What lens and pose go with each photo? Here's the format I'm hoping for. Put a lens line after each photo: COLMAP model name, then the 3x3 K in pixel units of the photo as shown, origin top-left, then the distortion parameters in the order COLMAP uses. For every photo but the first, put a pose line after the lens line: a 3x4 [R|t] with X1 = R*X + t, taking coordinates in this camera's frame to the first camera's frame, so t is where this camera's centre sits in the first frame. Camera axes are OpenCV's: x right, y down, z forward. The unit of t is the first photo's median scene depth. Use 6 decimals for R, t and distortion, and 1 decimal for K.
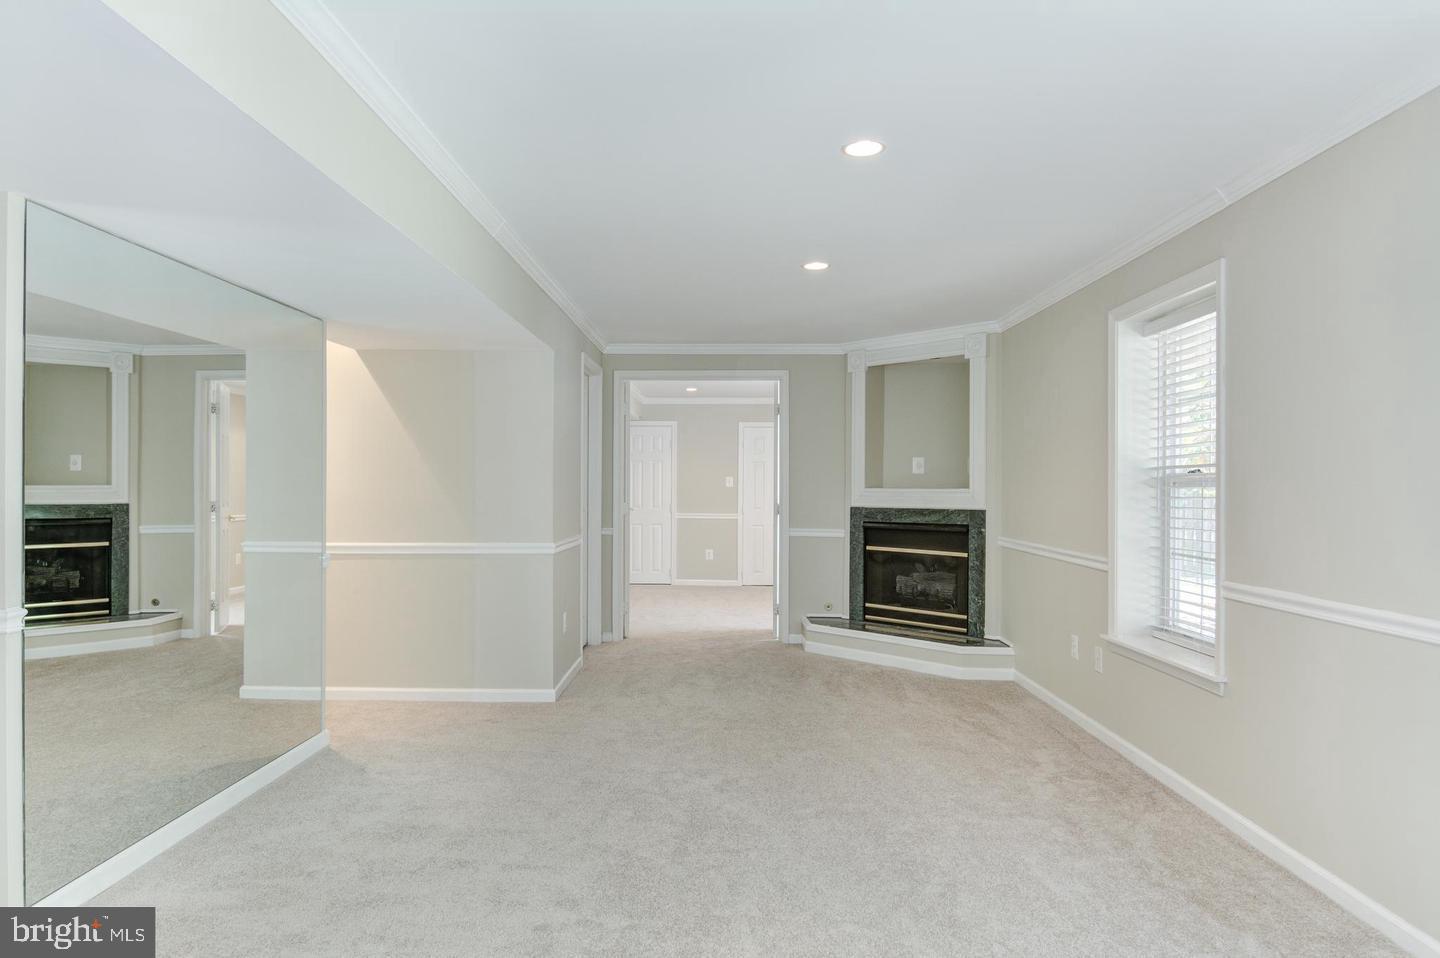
lens RADIAL K [[904.6, 0, 679.5], [0, 904.6, 487.7], [0, 0, 1]] dist [0.021370, -0.030919]
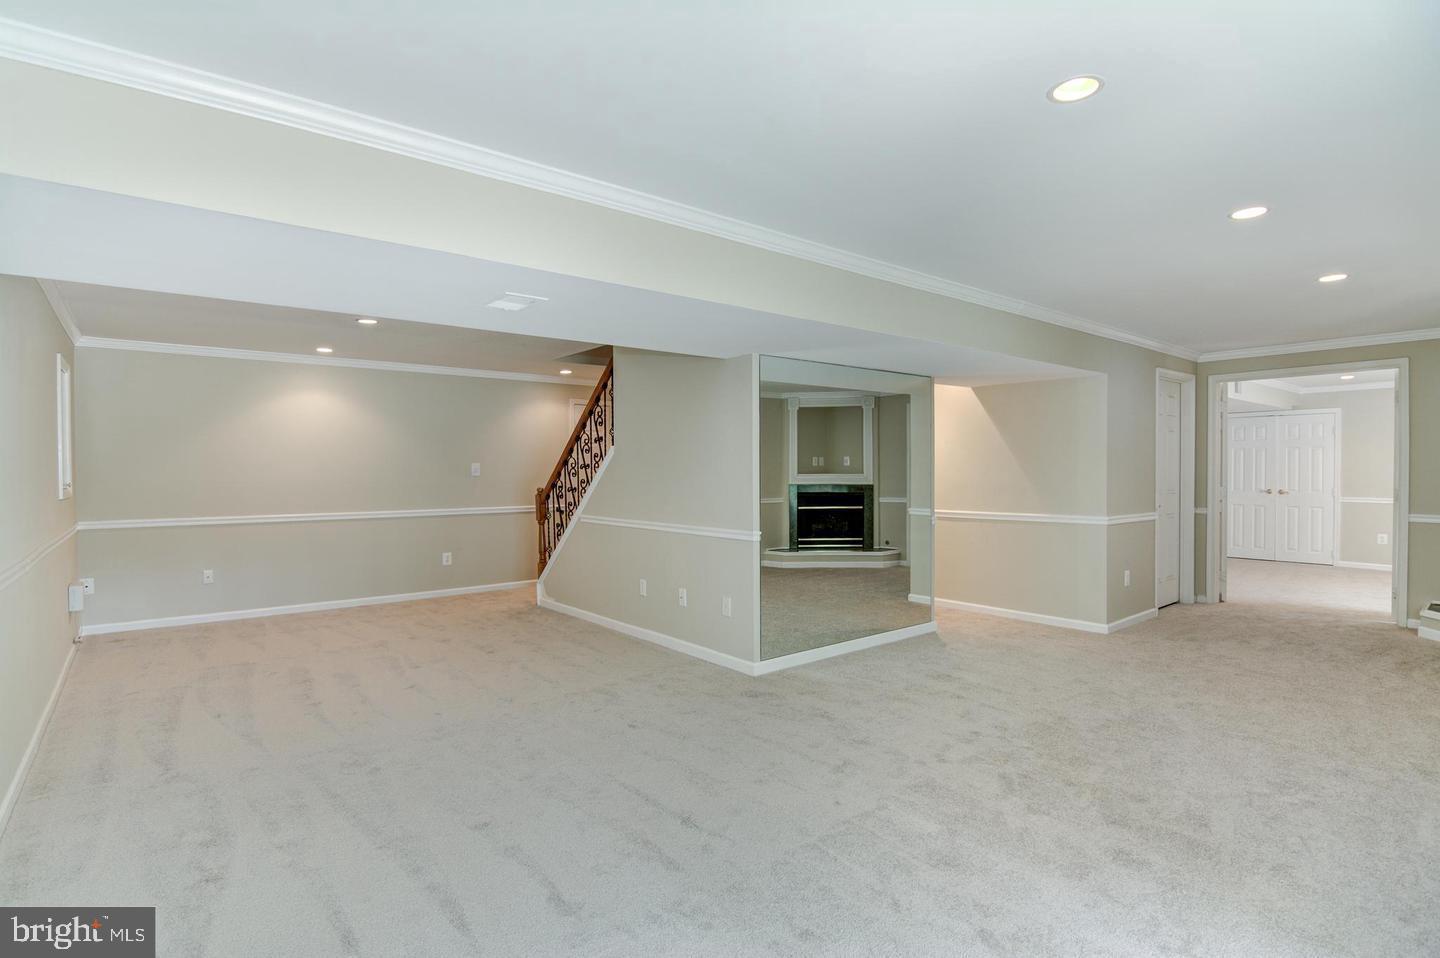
lens RADIAL K [[722.4, 0, 720.0], [0, 722.4, 479.0], [0, 0, 1]] dist [-0.003890, -0.000324]
pose [[0.653792, 0.002994, -0.756668, 0.236700], [0.006325, 0.999936, 0.009422, -0.007197], [0.756648, -0.010946, 0.653731, -0.111395]]
